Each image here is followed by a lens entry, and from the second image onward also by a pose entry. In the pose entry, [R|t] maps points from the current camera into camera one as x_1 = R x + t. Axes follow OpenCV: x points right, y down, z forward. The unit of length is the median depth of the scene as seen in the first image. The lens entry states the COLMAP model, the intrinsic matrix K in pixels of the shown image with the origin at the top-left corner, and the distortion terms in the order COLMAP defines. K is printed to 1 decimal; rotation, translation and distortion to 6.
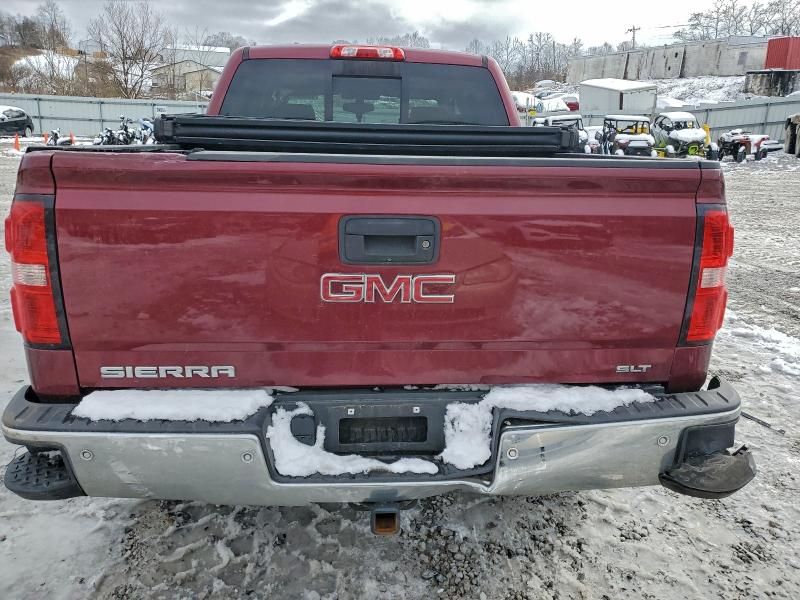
lens RADIAL K [[631.4, 0, 407.5], [0, 631.4, 301.4], [0, 0, 1]] dist [0.008628, 0.009820]
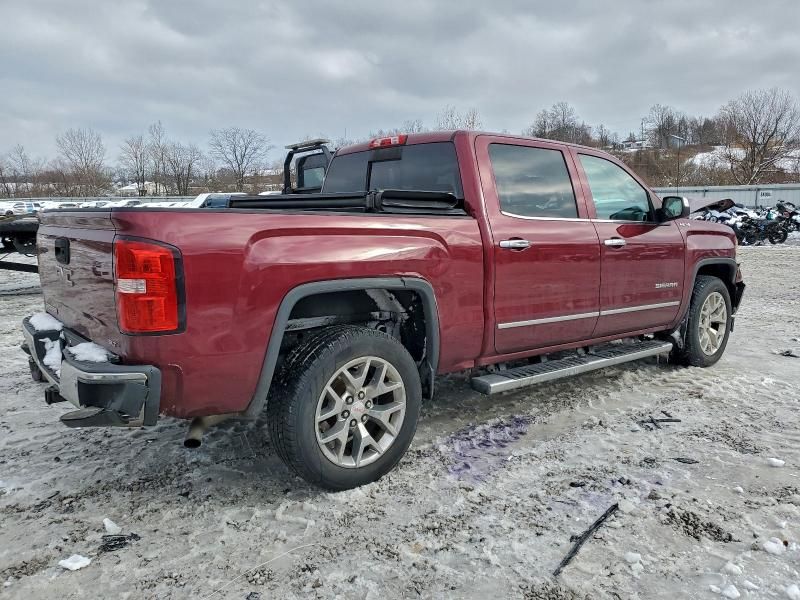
lens RADIAL K [[631.4, 0, 399.0], [0, 631.4, 301.1], [0, 0, 1]] dist [0.008628, 0.009820]
pose [[0.556613, 0.090563, -0.825821, 1.035582], [-0.200347, 0.979335, -0.027638, -0.047447], [0.806253, 0.180834, 0.563255, 0.357164]]
